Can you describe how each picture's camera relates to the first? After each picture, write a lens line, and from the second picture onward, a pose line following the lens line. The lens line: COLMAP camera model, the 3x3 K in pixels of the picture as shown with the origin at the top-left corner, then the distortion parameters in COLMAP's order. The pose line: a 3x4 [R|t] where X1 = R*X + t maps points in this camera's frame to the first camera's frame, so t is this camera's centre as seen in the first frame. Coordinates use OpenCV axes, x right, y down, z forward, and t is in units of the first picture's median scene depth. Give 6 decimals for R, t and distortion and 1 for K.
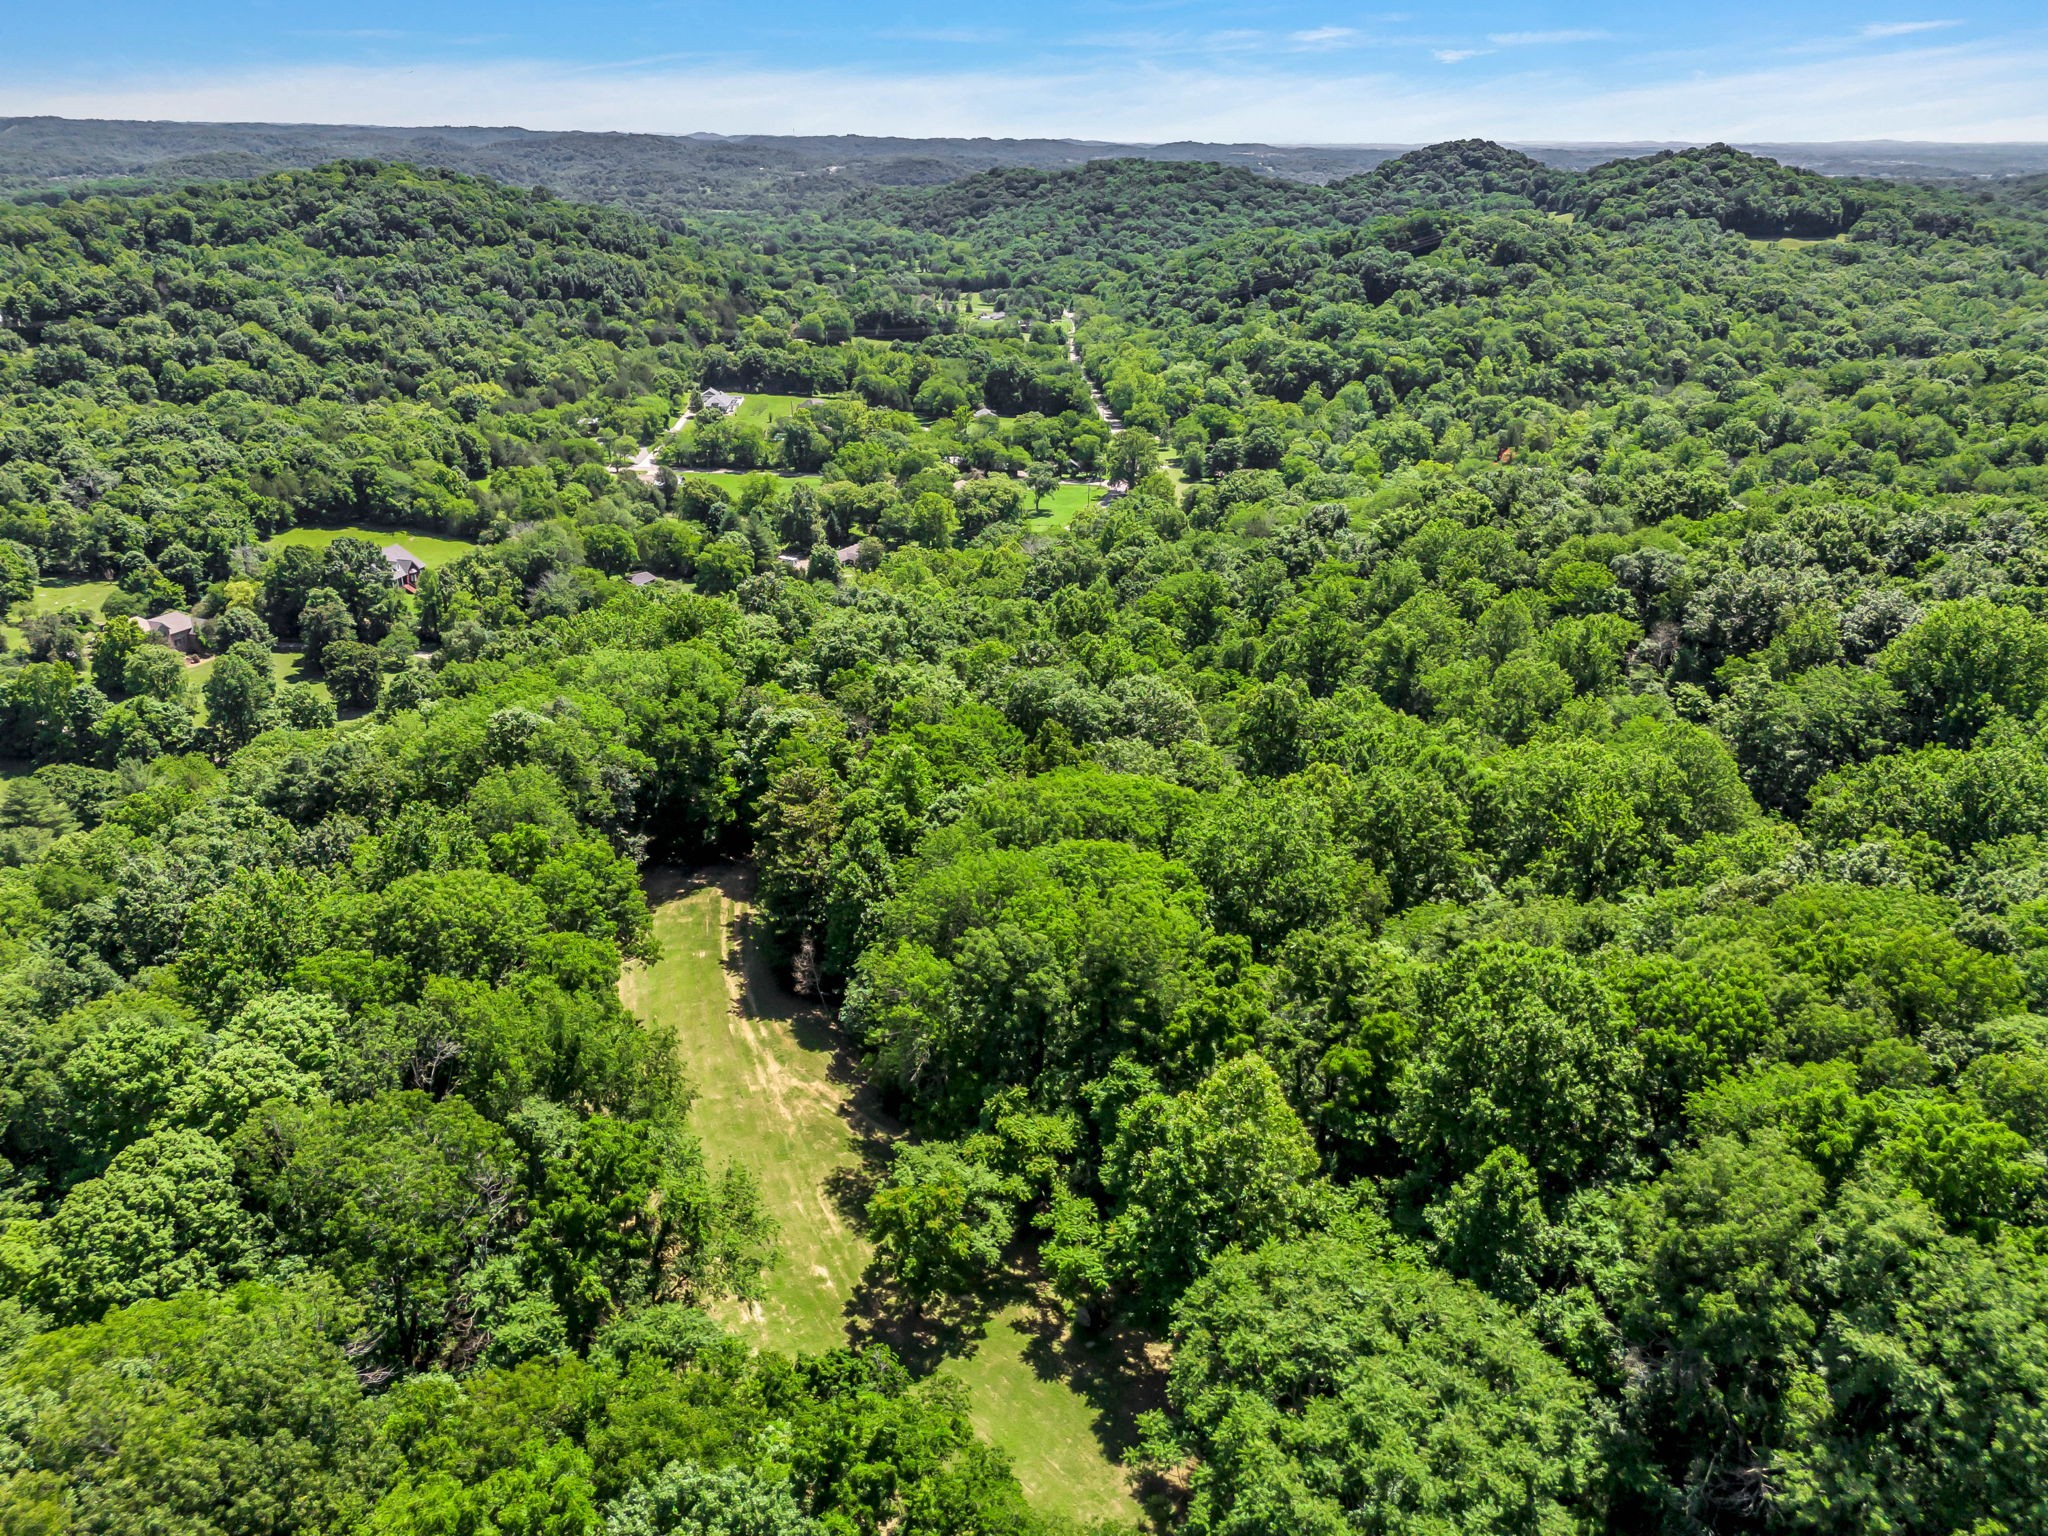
lens RADIAL K [[1655.5, 0, 1014.2], [0, 1655.5, 765.3], [0, 0, 1]] dist [0.082189, -0.090750]
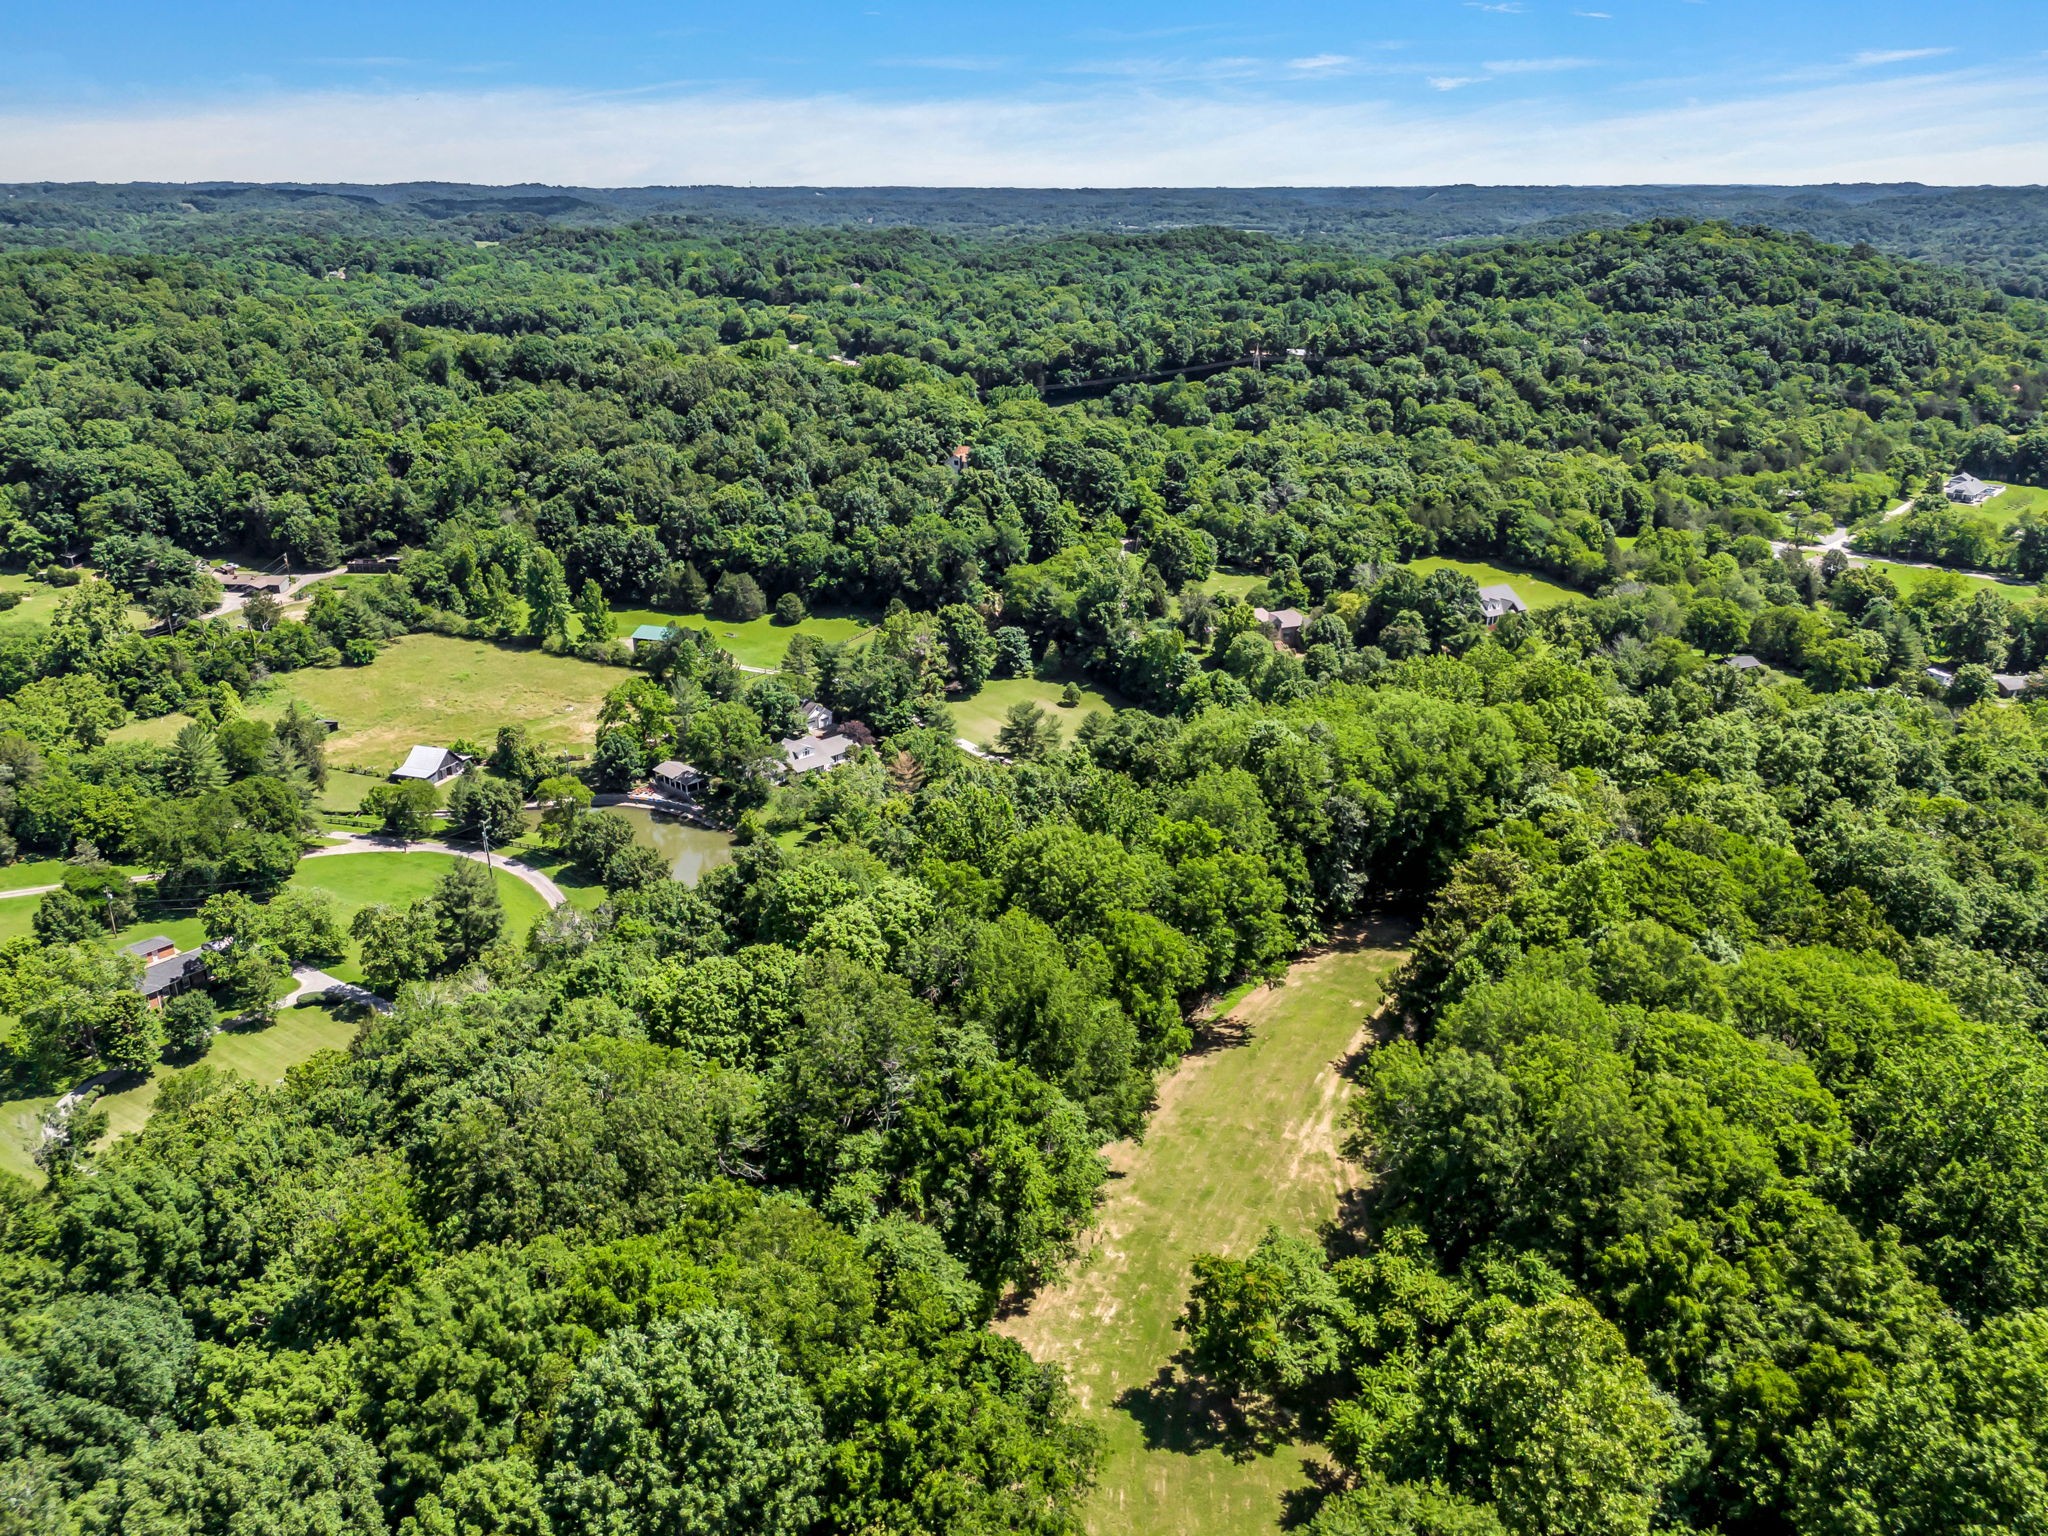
lens RADIAL K [[1655.5, 0, 1014.2], [0, 1655.5, 765.3], [0, 0, 1]] dist [0.082189, -0.090750]
pose [[0.652179, 0.237309, -0.719963, 0.180246], [-0.262591, 0.961659, 0.079107, -0.023575], [0.711132, 0.137464, 0.689489, 0.080019]]
